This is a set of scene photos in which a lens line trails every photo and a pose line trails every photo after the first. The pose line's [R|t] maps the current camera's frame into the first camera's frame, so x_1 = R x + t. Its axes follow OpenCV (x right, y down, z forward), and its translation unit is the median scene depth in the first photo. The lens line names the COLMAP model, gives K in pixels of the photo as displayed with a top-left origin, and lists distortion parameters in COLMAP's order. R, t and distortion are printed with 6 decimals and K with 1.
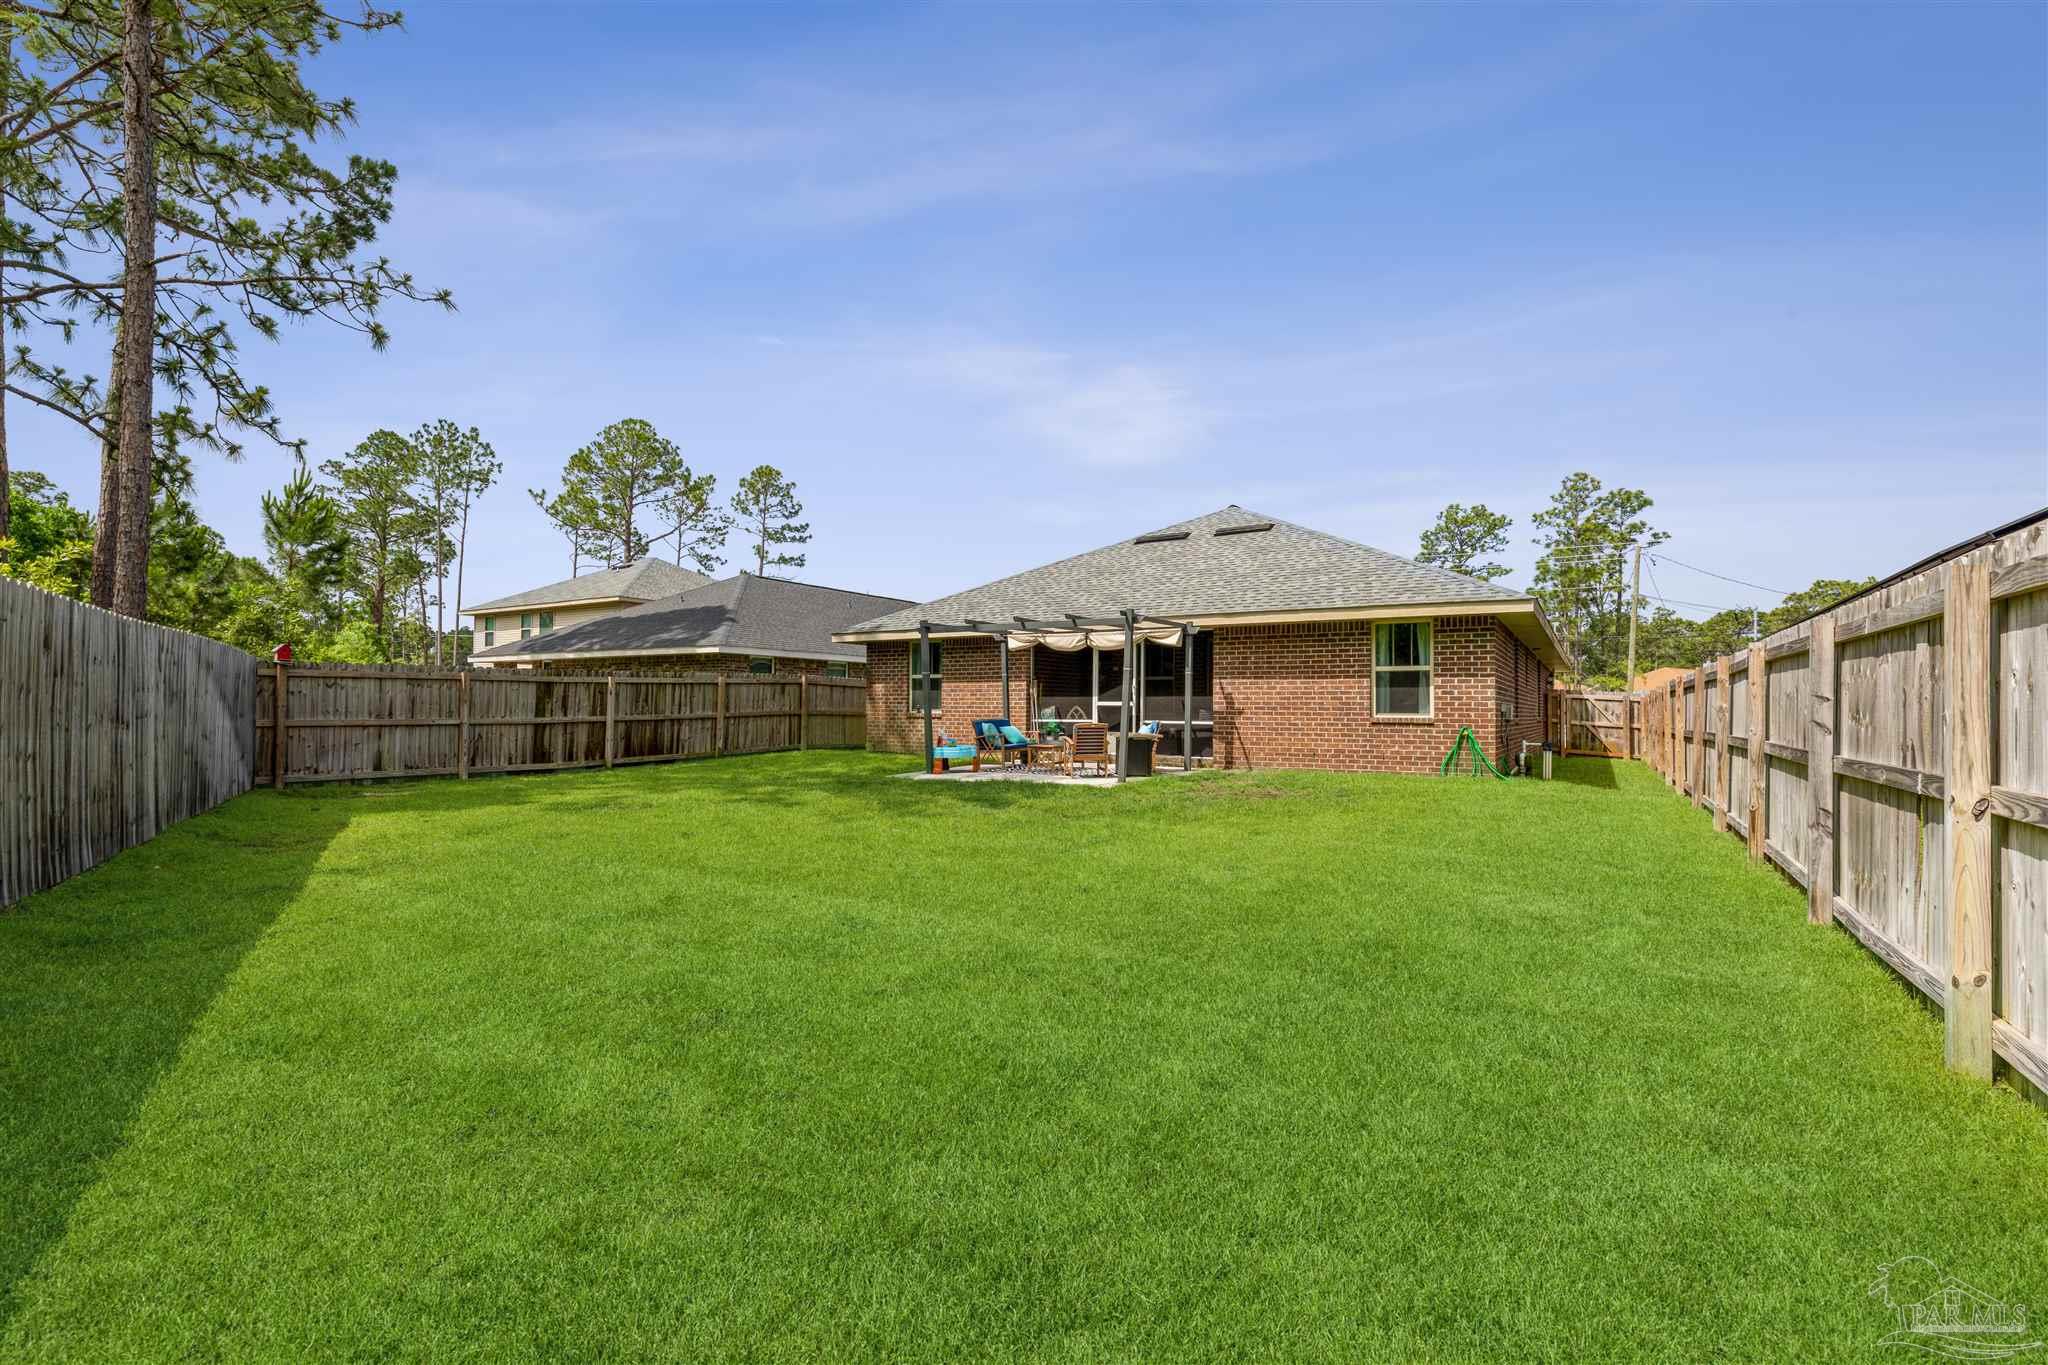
lens RADIAL K [[930.5, 0, 1016.6], [0, 930.5, 690.5], [0, 0, 1]] dist [0.004396, 0.000037]
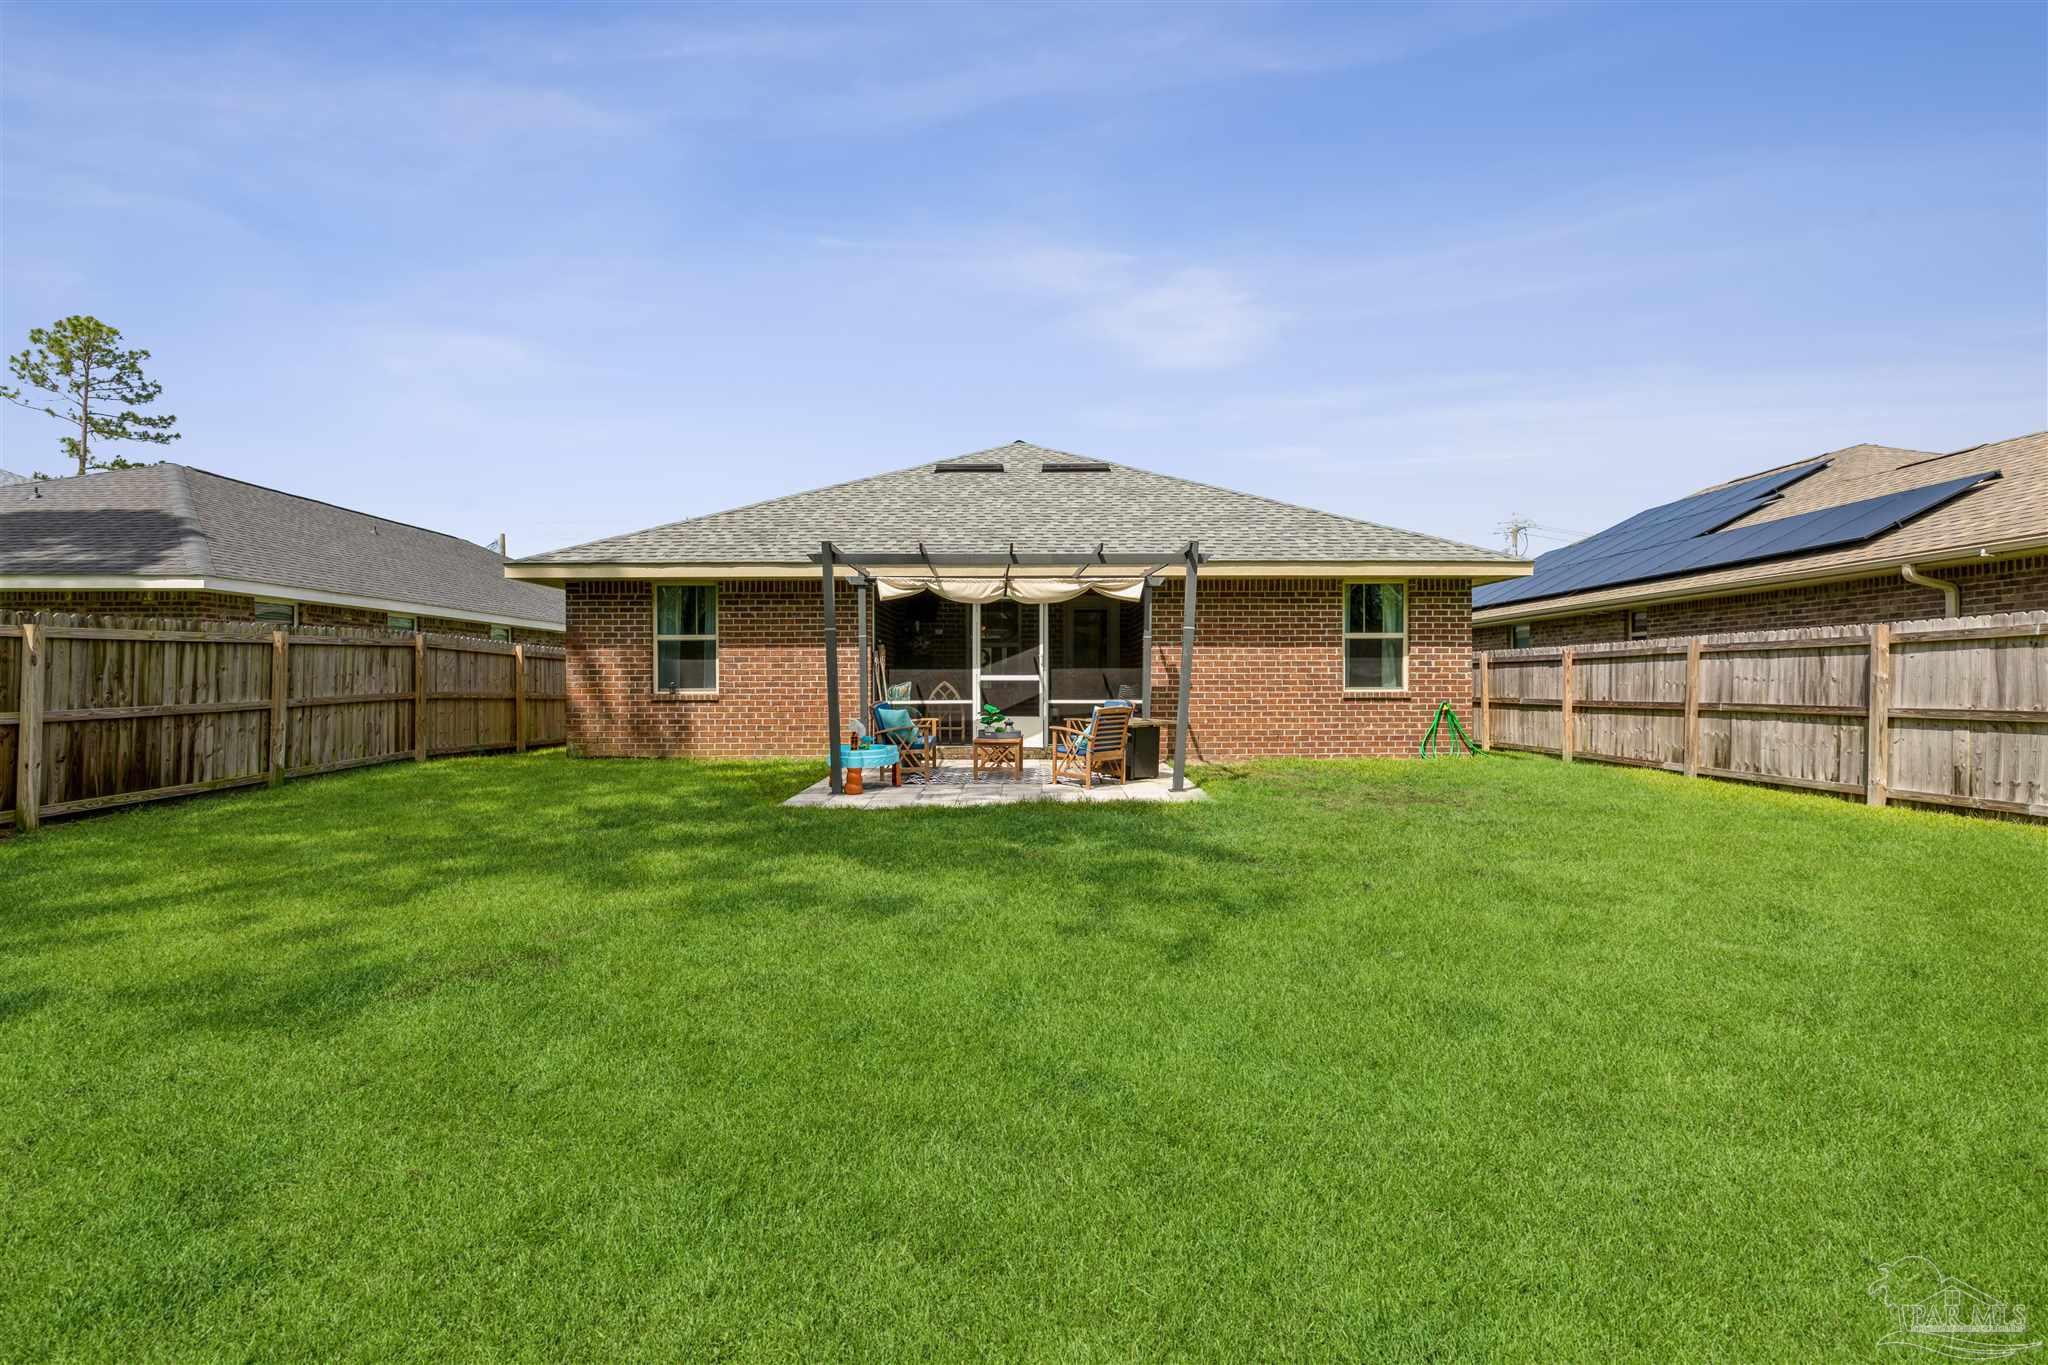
lens RADIAL K [[930.5, 0, 1032.3], [0, 930.5, 689.0], [0, 0, 1]] dist [0.004396, 0.000037]
pose [[0.844698, -0.012116, 0.535105, -0.247855], [-0.002335, 0.999651, 0.026320, 0.003079], [-0.535237, -0.023482, 0.844375, 0.332954]]
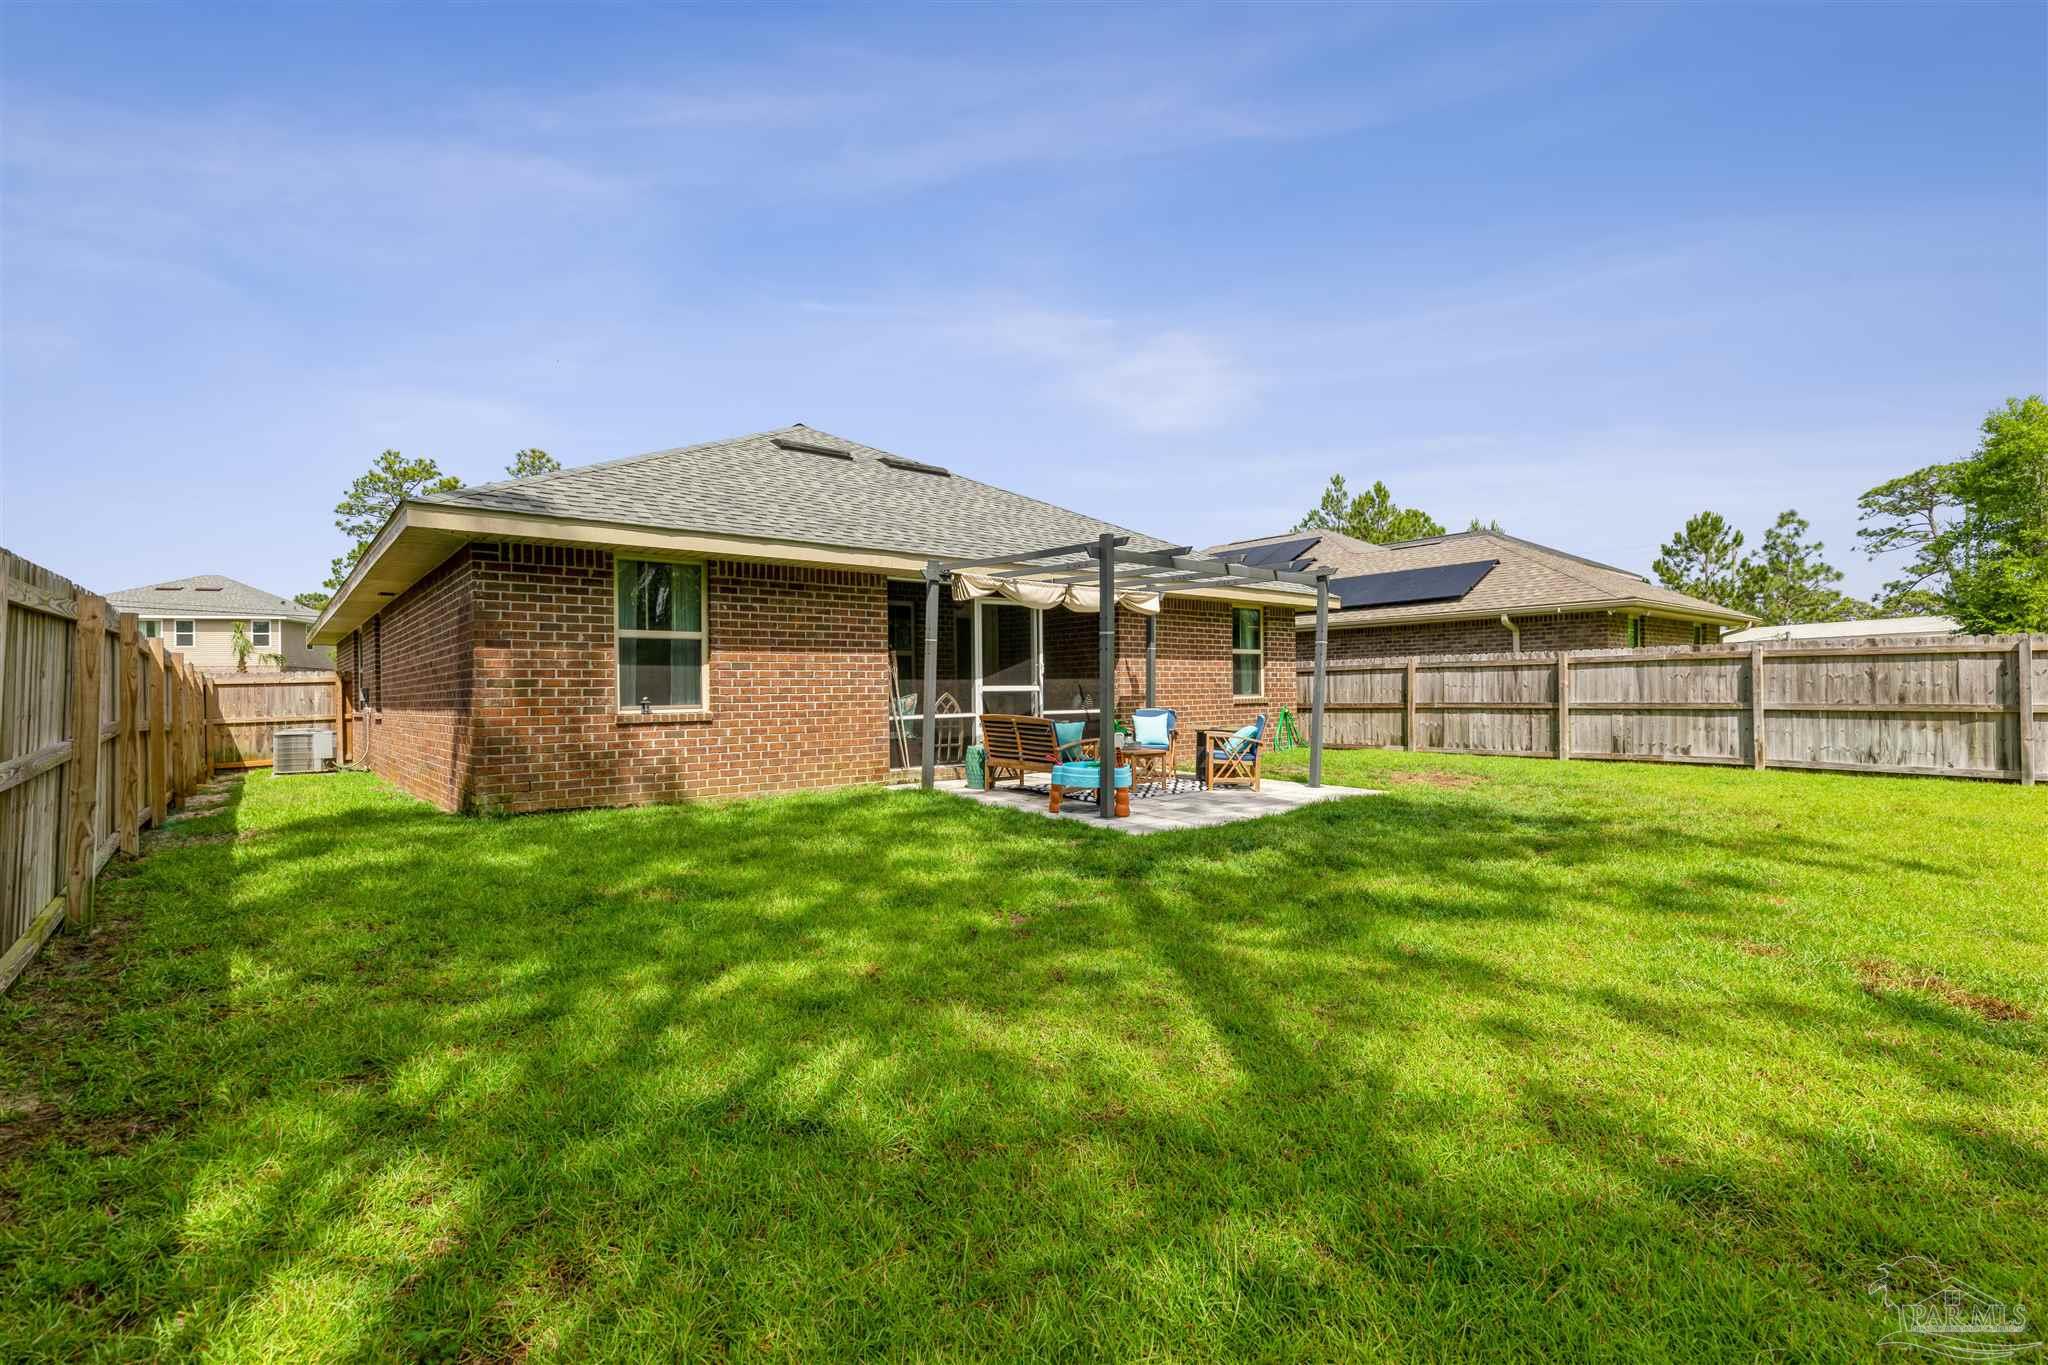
lens RADIAL K [[930.5, 0, 1035.4], [0, 930.5, 683.2], [0, 0, 1]] dist [0.004396, 0.000037]
pose [[0.293815, -0.002710, 0.955858, -0.501342], [-0.004061, 0.999983, 0.004084, 0.006547], [-0.955854, -0.005082, 0.293799, 0.704831]]
